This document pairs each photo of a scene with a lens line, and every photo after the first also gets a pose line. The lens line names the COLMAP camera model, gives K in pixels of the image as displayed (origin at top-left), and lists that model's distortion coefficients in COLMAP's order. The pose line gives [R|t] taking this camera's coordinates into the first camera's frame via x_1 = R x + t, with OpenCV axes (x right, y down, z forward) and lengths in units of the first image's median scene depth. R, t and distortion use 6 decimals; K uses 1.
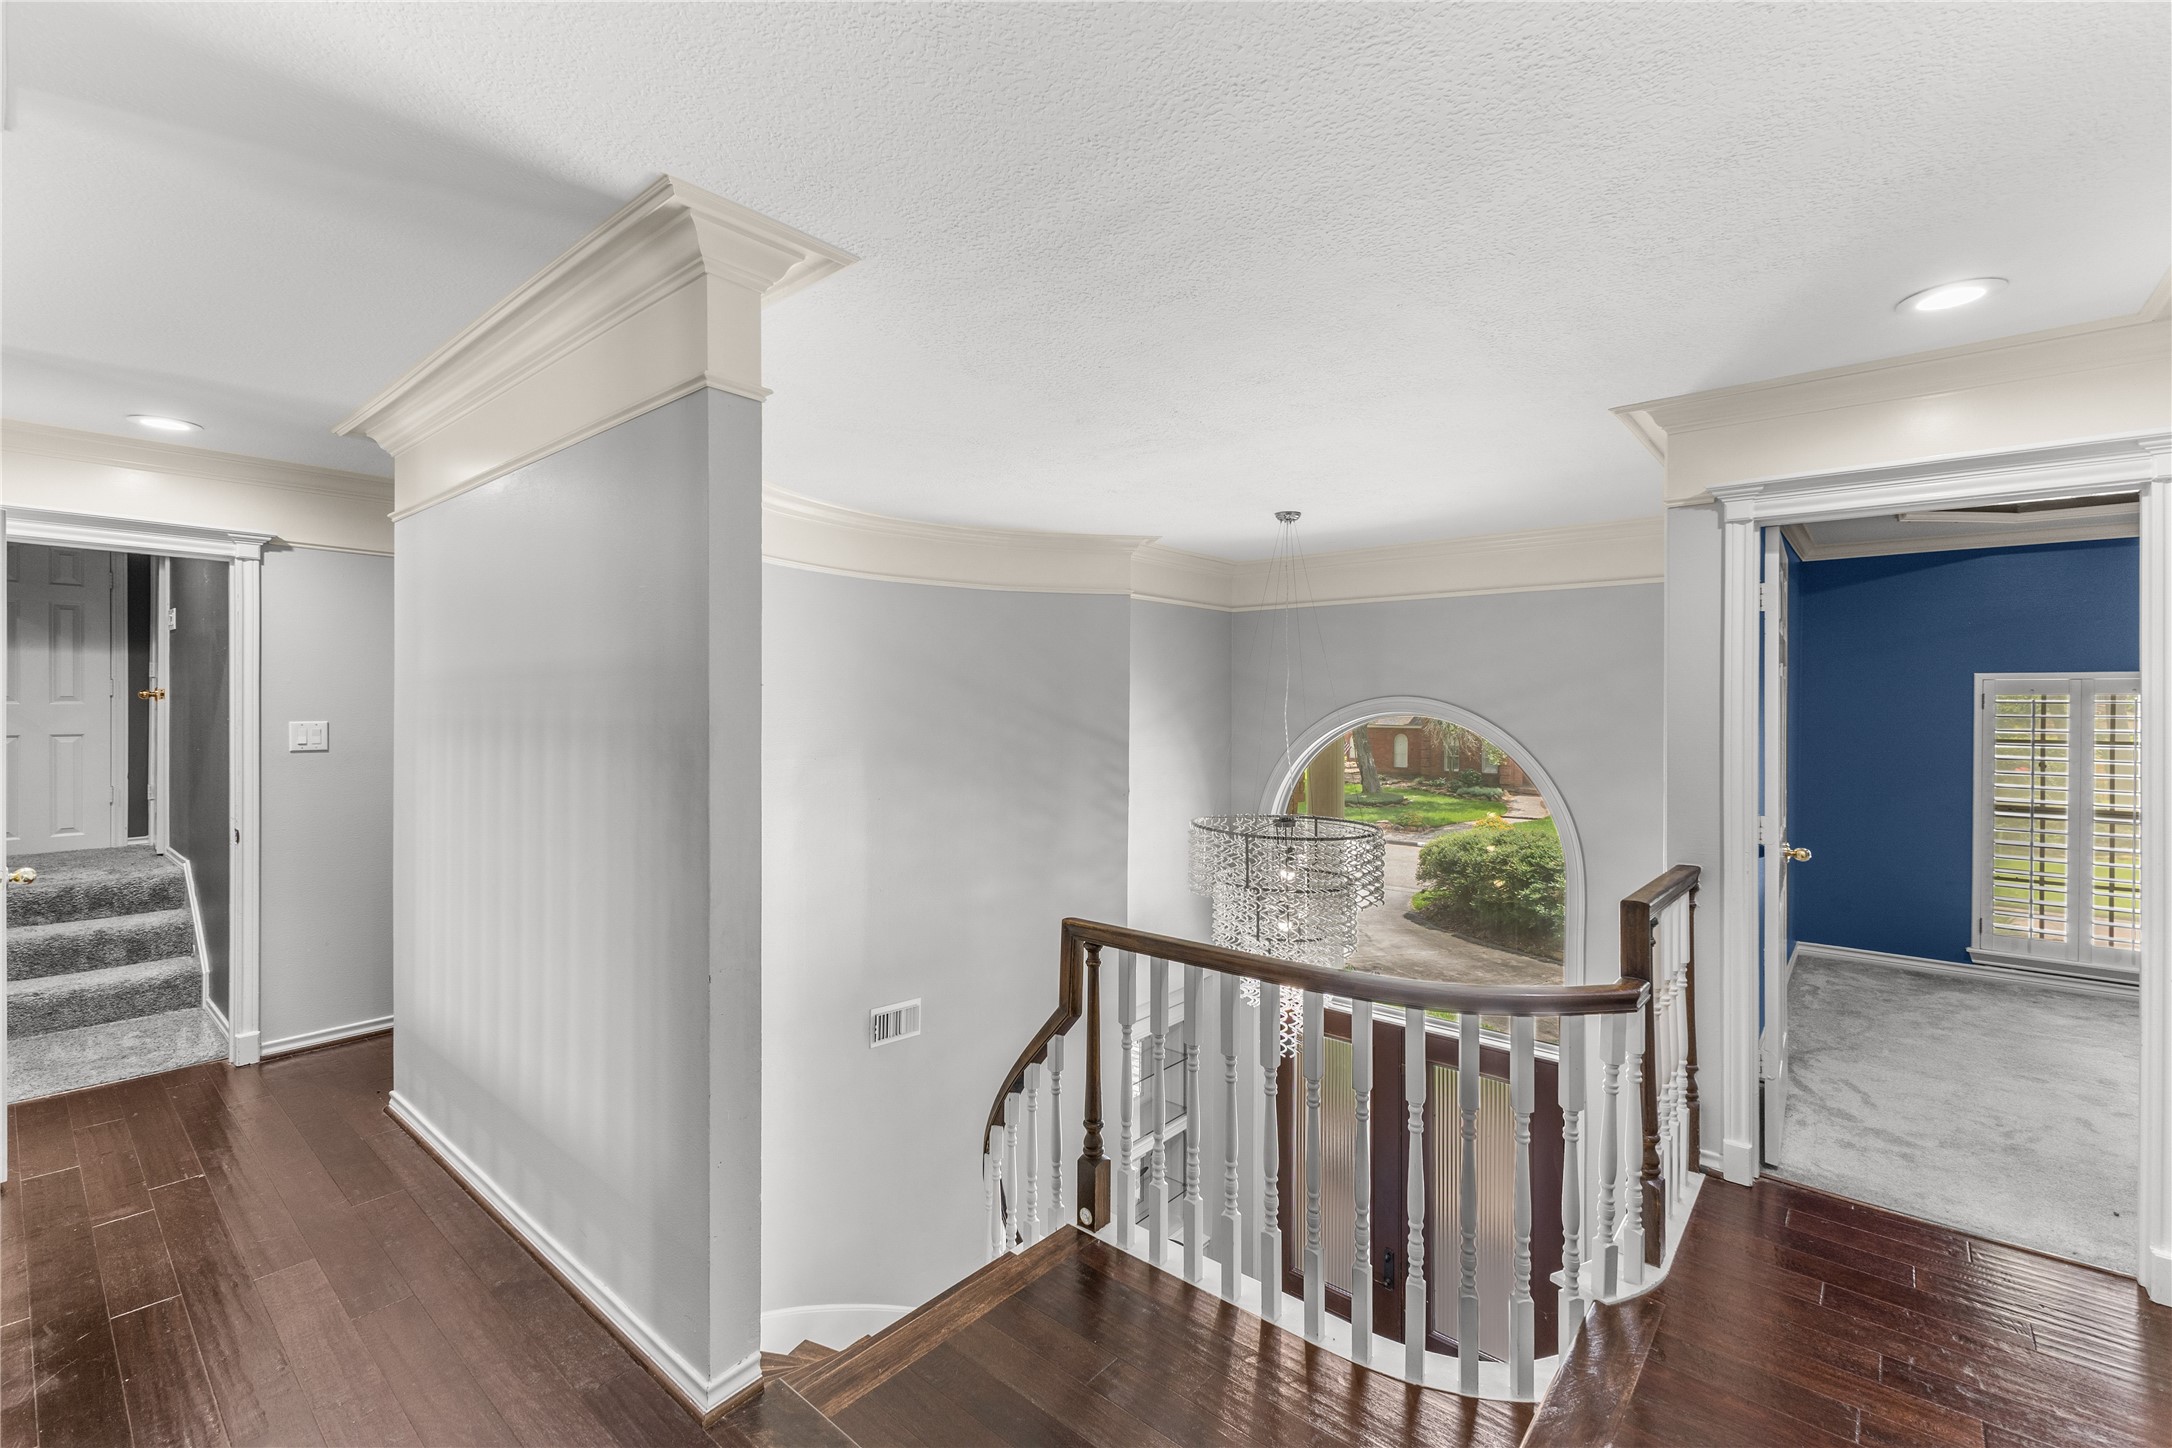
lens RADIAL K [[948.8, 0, 1082.0], [0, 948.8, 711.2], [0, 0, 1]] dist [0.014180, -0.004573]
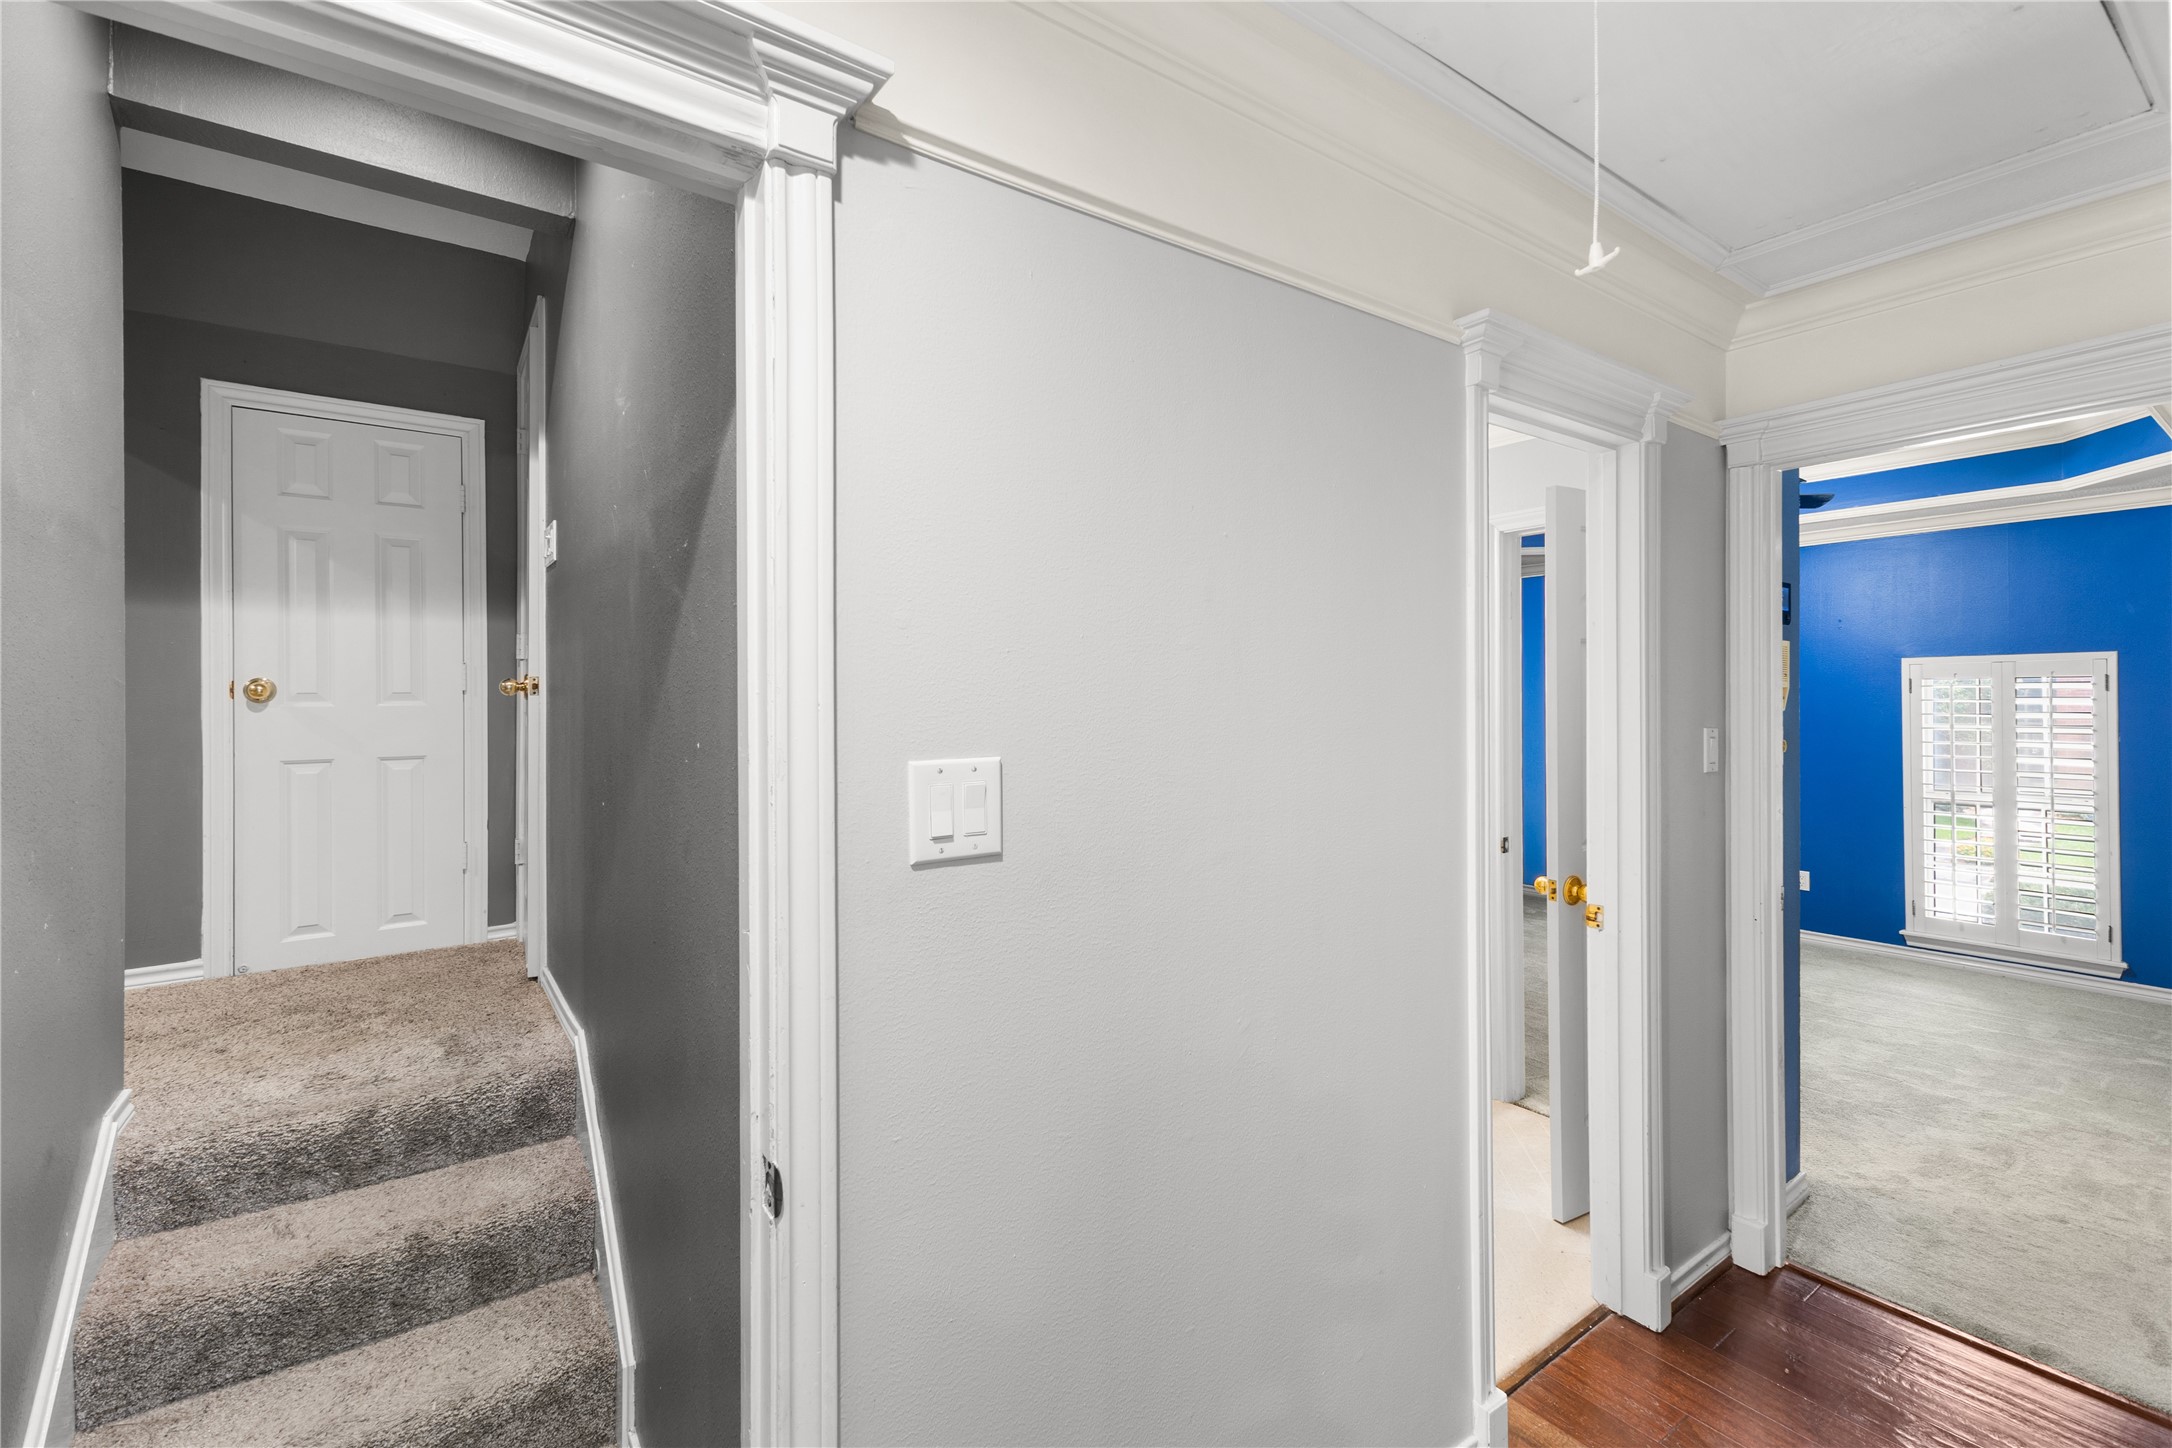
lens RADIAL K [[948.8, 0, 1078.2], [0, 948.8, 695.3], [0, 0, 1]] dist [0.014180, -0.004573]
pose [[0.970242, -0.010862, -0.241894, -0.565503], [0.008890, 0.999918, -0.009240, -0.004497], [0.241974, 0.006815, 0.970259, 0.585543]]
